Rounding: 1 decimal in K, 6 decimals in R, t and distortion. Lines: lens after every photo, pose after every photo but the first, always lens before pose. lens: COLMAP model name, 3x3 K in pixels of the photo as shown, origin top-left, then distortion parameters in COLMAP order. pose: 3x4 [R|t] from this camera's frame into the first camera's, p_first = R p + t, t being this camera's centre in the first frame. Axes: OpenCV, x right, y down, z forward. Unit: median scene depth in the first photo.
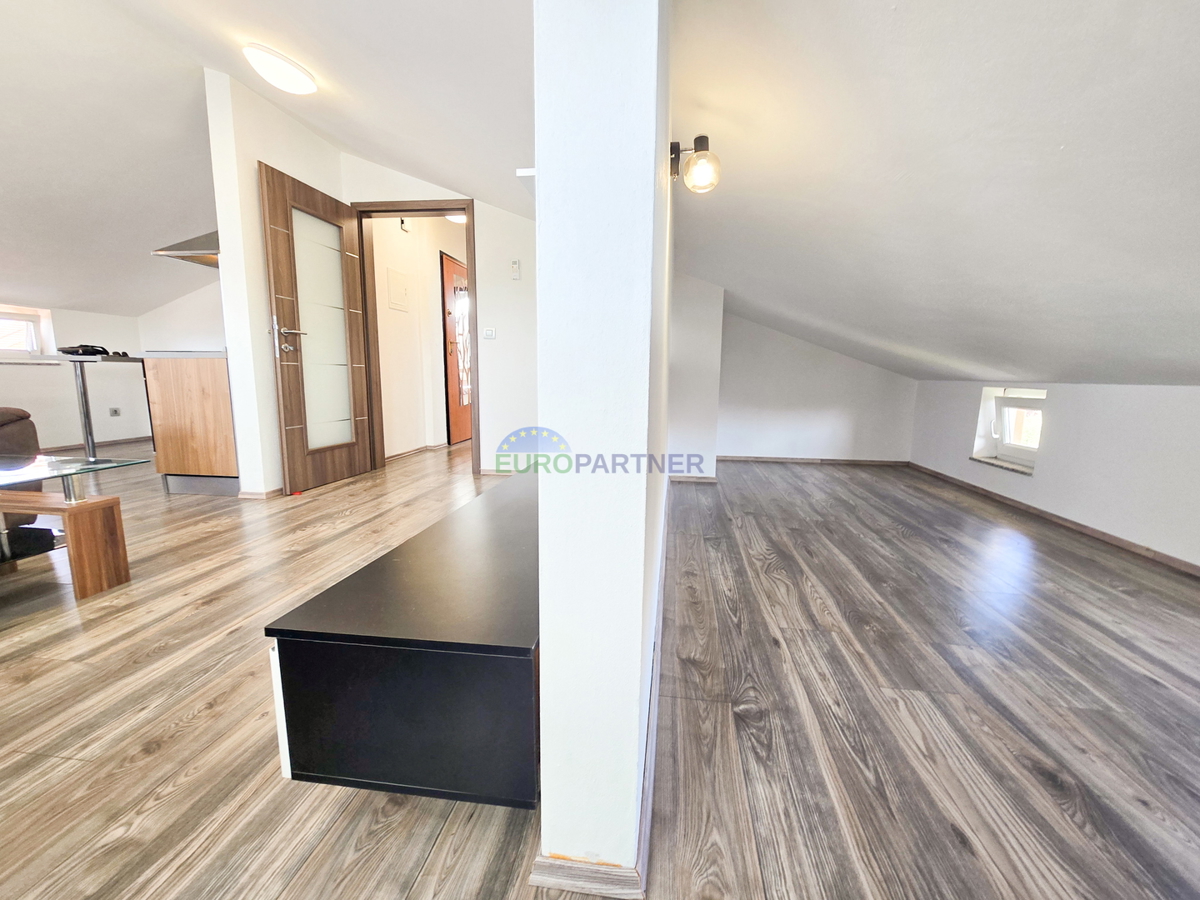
lens RADIAL K [[493.0, 0, 607.4], [0, 493.0, 448.1], [0, 0, 1]] dist [-0.010009, 0.003316]
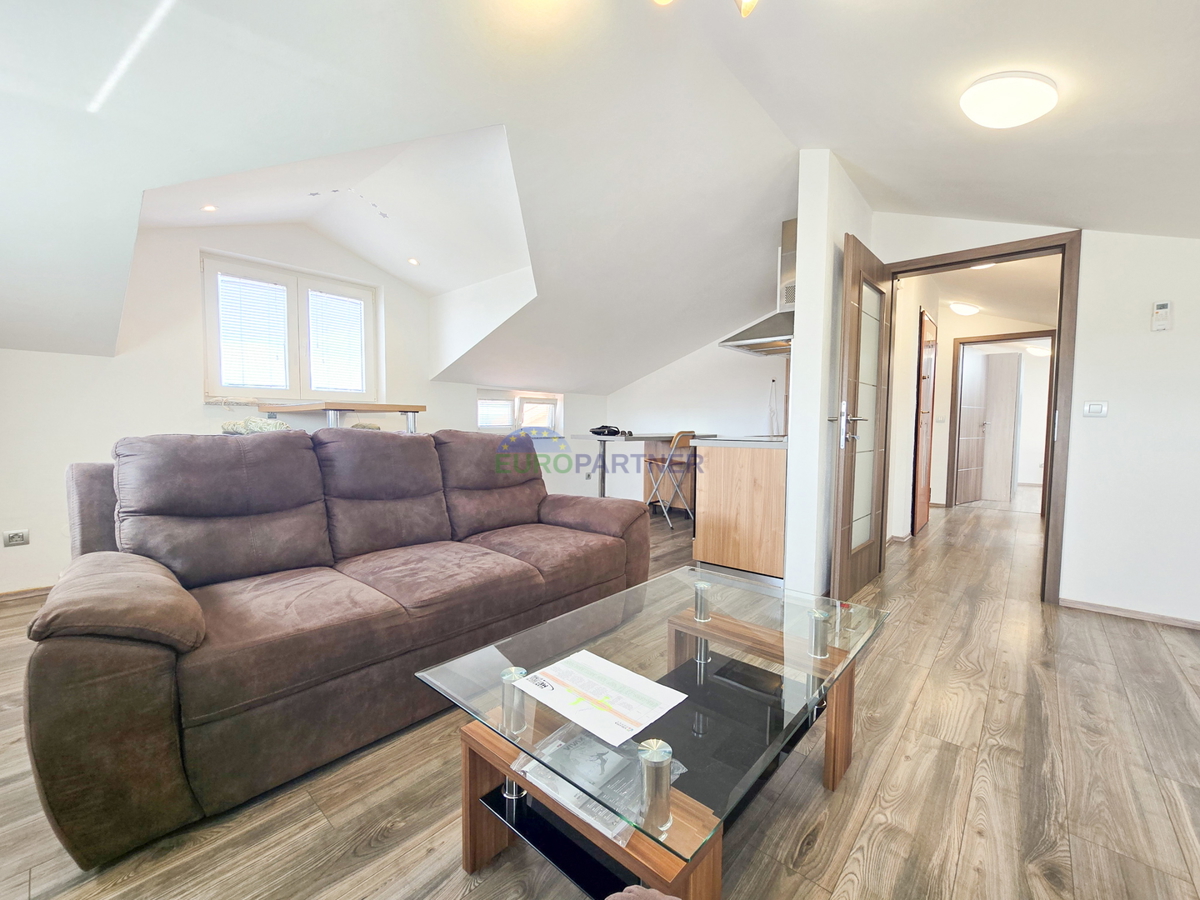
lens RADIAL K [[493.0, 0, 607.8], [0, 493.0, 452.6], [0, 0, 1]] dist [-0.010009, 0.003316]
pose [[0.835368, 0.025200, -0.549113, -0.708834], [-0.077570, 0.994357, -0.072373, -0.107348], [0.544190, 0.103053, 0.832608, 0.068481]]
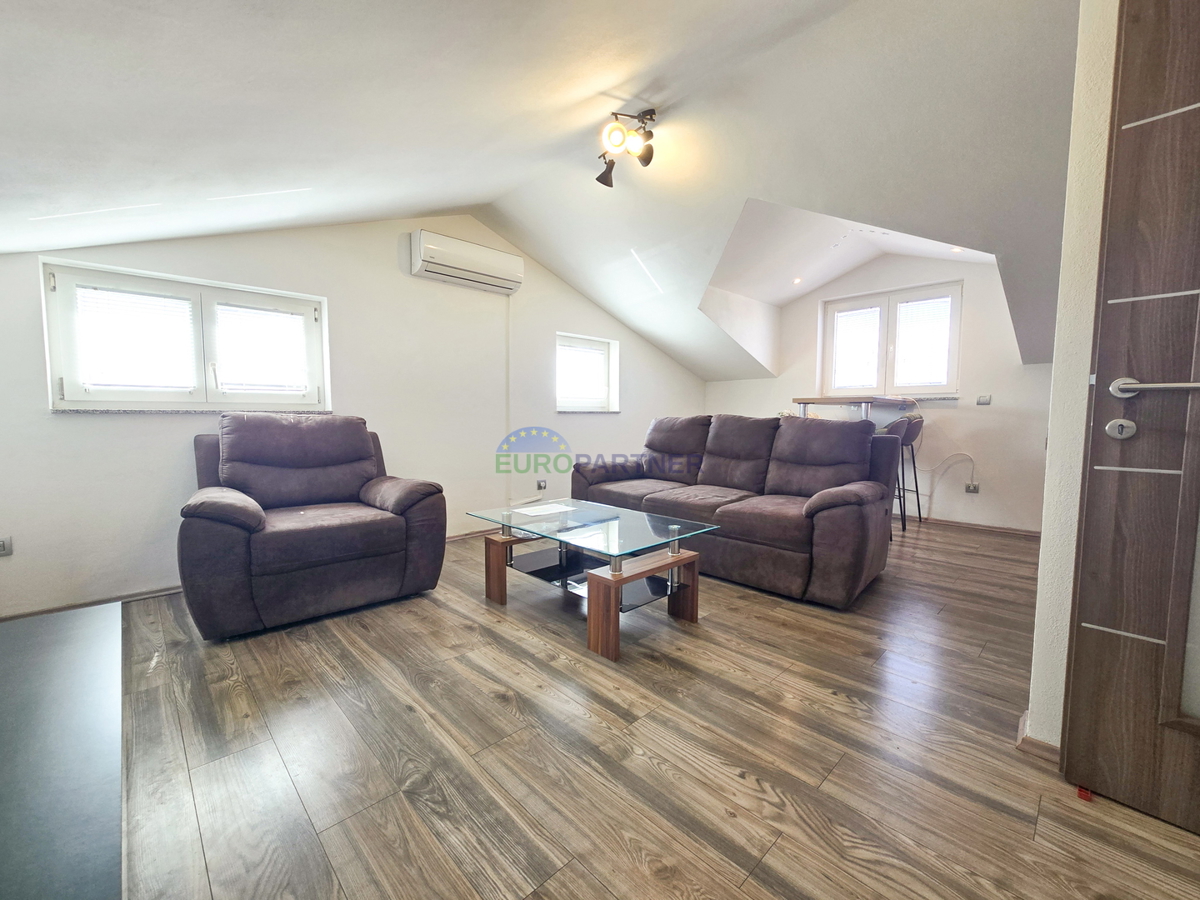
lens RADIAL K [[493.0, 0, 605.6], [0, 493.0, 448.7], [0, 0, 1]] dist [-0.010009, 0.003316]
pose [[-0.613880, 0.039658, -0.788402, -0.131778], [-0.127805, 0.980568, 0.148838, -0.259171], [0.778984, 0.192131, -0.596883, 1.220559]]
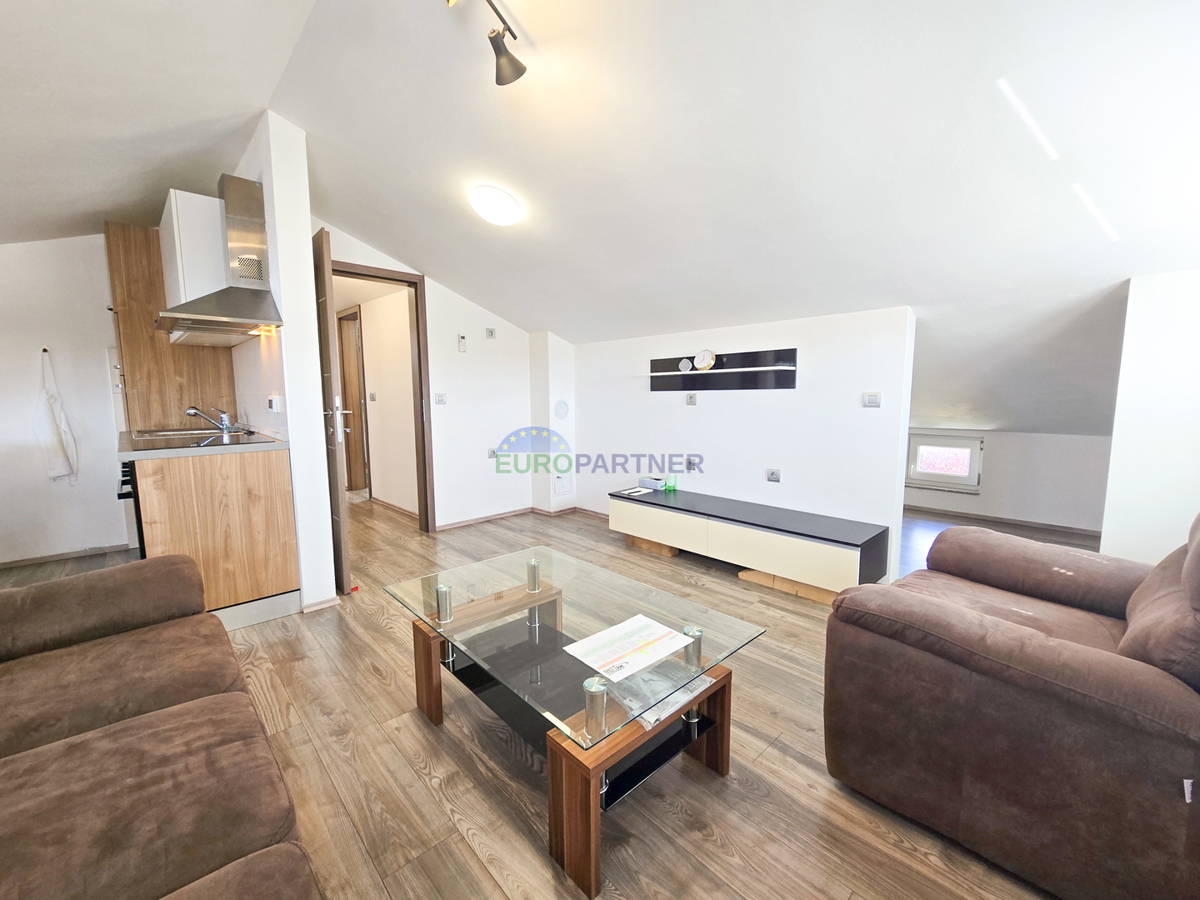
lens RADIAL K [[493.0, 0, 601.8], [0, 493.0, 449.8], [0, 0, 1]] dist [-0.010009, 0.003316]
pose [[0.626521, -0.104378, 0.772384, -1.399162], [0.127308, 0.991388, 0.030708, -0.179421], [-0.768937, 0.079091, 0.634413, 0.084709]]
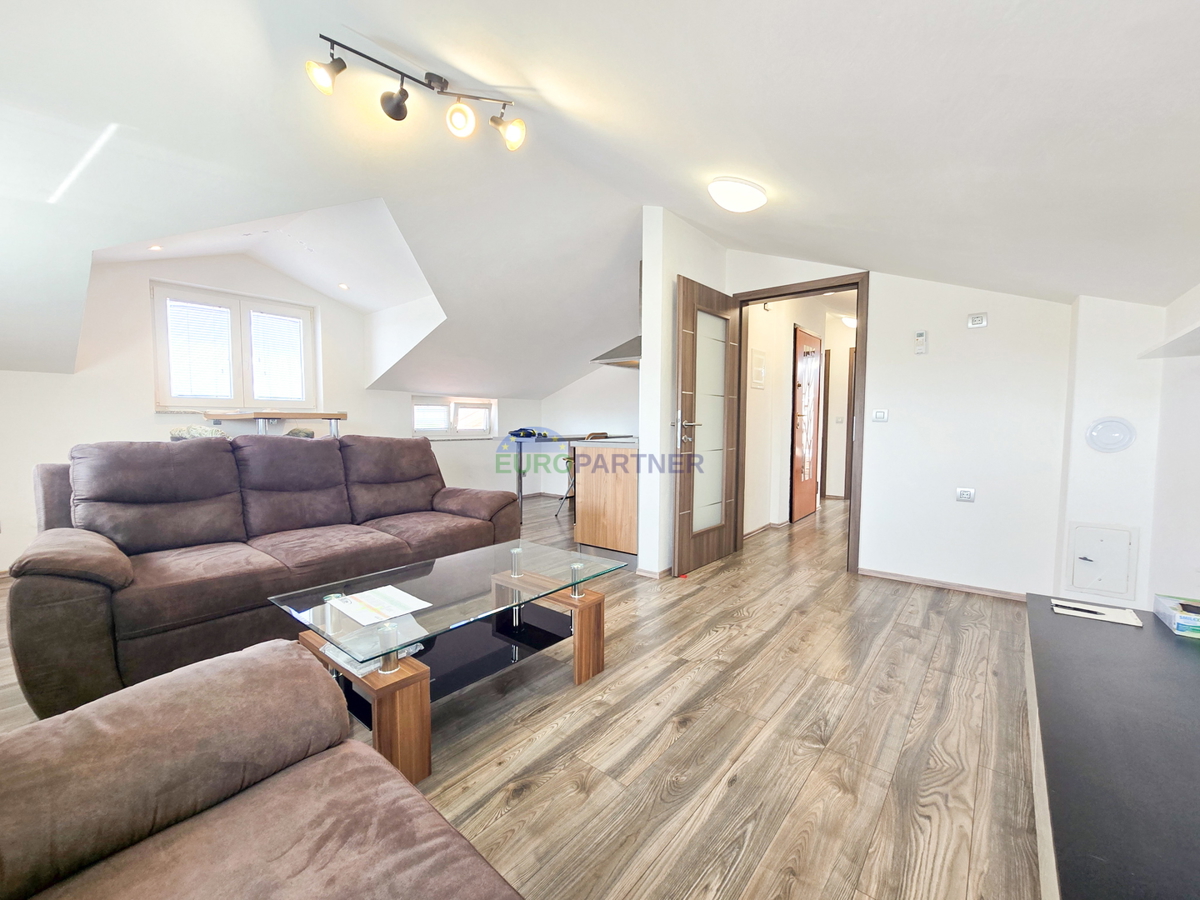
lens RADIAL K [[493.0, 0, 604.1], [0, 493.0, 452.2], [0, 0, 1]] dist [-0.010009, 0.003316]
pose [[0.850681, 0.020622, -0.525277, -0.319744], [-0.069209, 0.994926, -0.073024, -0.112347], [0.521106, 0.098474, 0.847792, 0.004413]]
